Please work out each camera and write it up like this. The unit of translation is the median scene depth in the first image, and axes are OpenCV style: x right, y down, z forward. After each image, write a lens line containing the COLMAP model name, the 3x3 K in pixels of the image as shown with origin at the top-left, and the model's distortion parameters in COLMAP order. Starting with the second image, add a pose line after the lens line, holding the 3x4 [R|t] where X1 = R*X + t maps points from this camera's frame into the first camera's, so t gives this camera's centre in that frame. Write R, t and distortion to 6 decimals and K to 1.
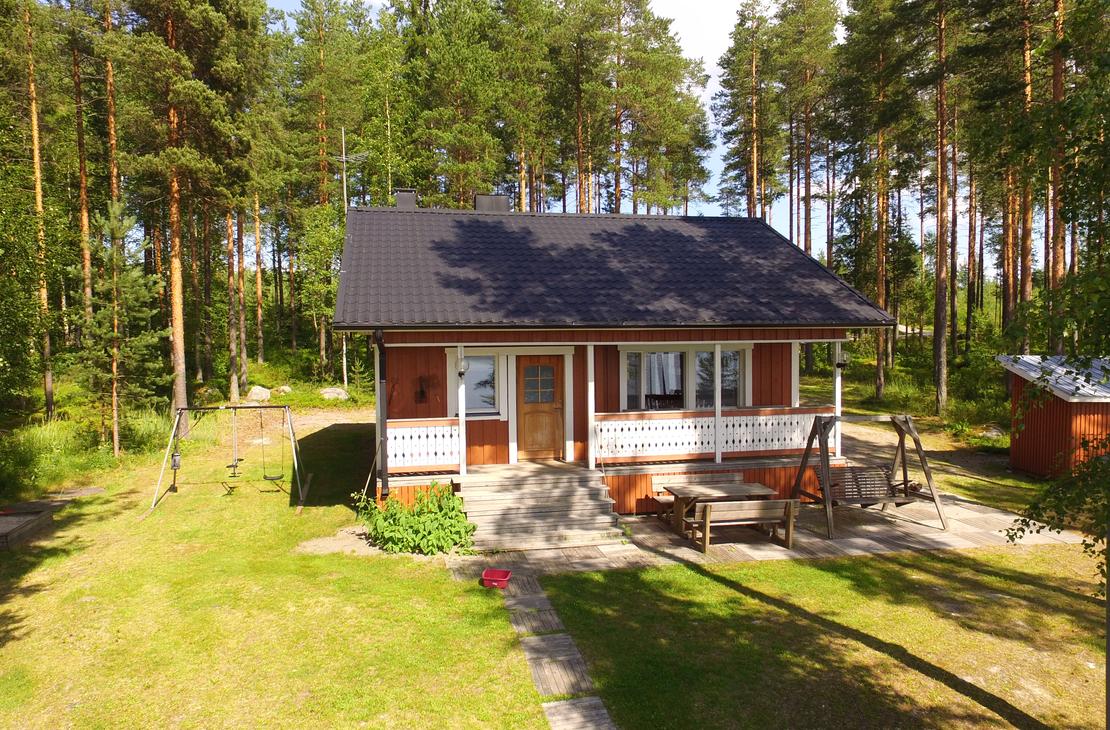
lens RADIAL K [[787.4, 0, 555.0], [0, 787.4, 365.0], [0, 0, 1]] dist [-0.002268, 0.000265]
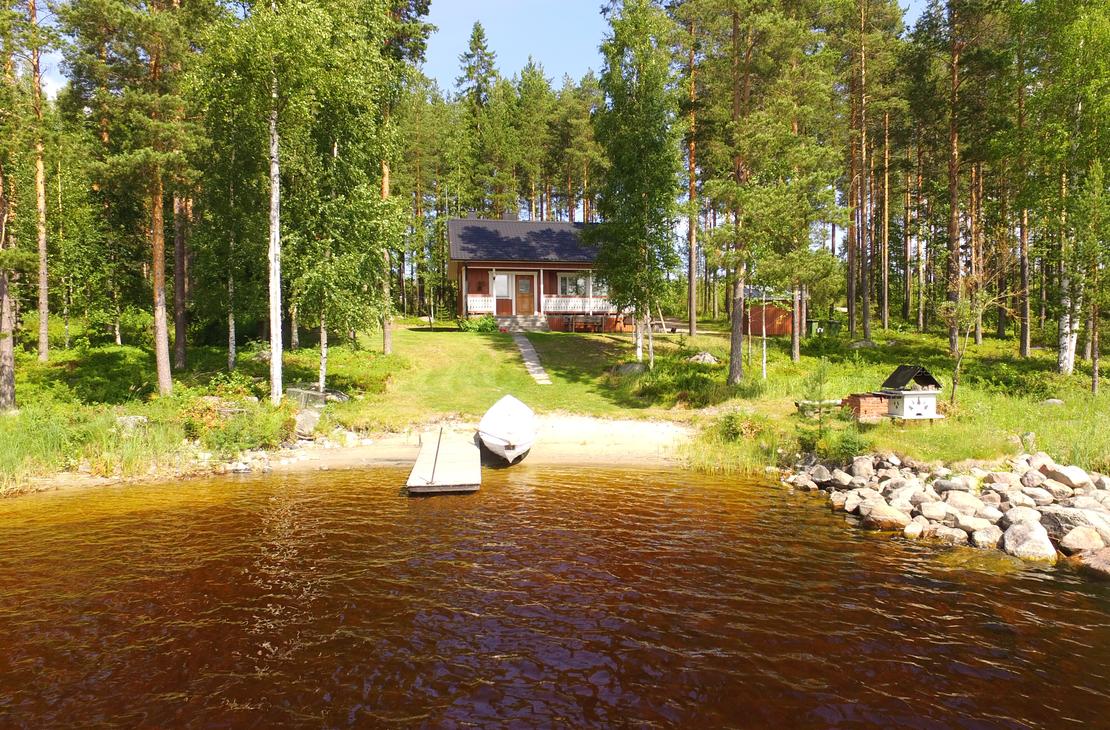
lens RADIAL K [[787.1, 0, 575.6], [0, 787.1, 374.6], [0, 0, 1]] dist [-0.006888, 0.001749]
pose [[0.999472, 0.006315, -0.031872, 0.235681], [-0.006200, 0.999974, 0.003712, 0.308468], [0.031894, -0.003512, 0.999485, -1.611092]]
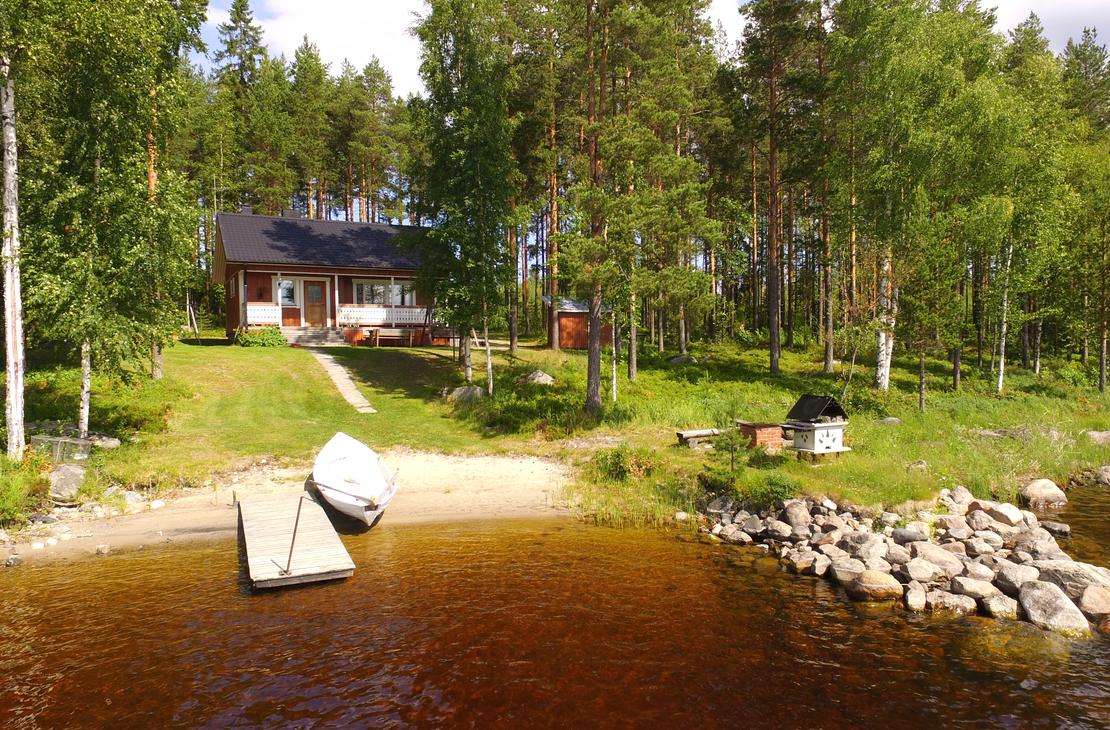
lens RADIAL K [[787.1, 0, 575.6], [0, 787.1, 374.6], [0, 0, 1]] dist [-0.006888, 0.001749]
pose [[0.963421, -0.007100, 0.267898, 0.097370], [0.007779, 0.999969, -0.001473, 0.271232], [-0.267879, 0.003503, 0.963446, -1.417932]]
